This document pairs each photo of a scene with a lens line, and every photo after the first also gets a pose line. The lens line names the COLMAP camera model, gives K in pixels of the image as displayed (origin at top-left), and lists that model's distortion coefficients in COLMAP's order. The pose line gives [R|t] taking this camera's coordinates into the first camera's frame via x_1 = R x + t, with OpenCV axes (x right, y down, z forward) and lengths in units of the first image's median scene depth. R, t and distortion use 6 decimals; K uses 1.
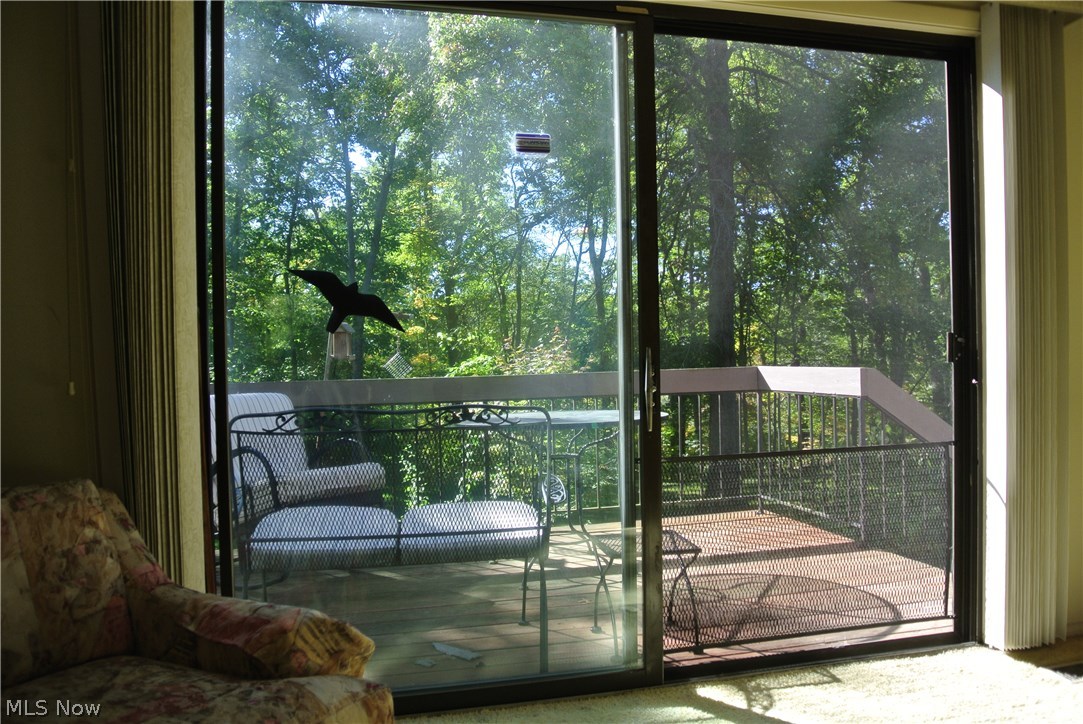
lens RADIAL K [[832.9, 0, 544.6], [0, 832.9, 366.2], [0, 0, 1]] dist [-0.064492, 0.013959]
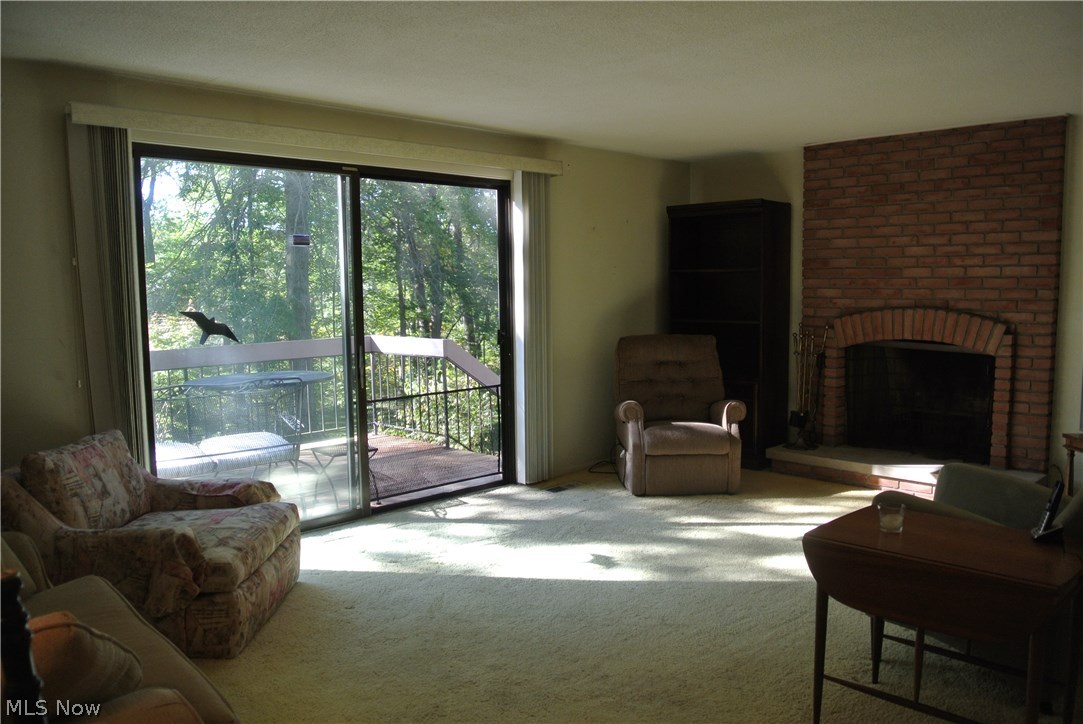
lens RADIAL K [[832.9, 0, 538.2], [0, 832.9, 363.1], [0, 0, 1]] dist [-0.064492, 0.013959]
pose [[0.863560, -0.040401, 0.502625, -0.473775], [0.007449, 0.997698, 0.067397, -0.104946], [-0.504191, -0.054457, 0.861873, -0.852156]]
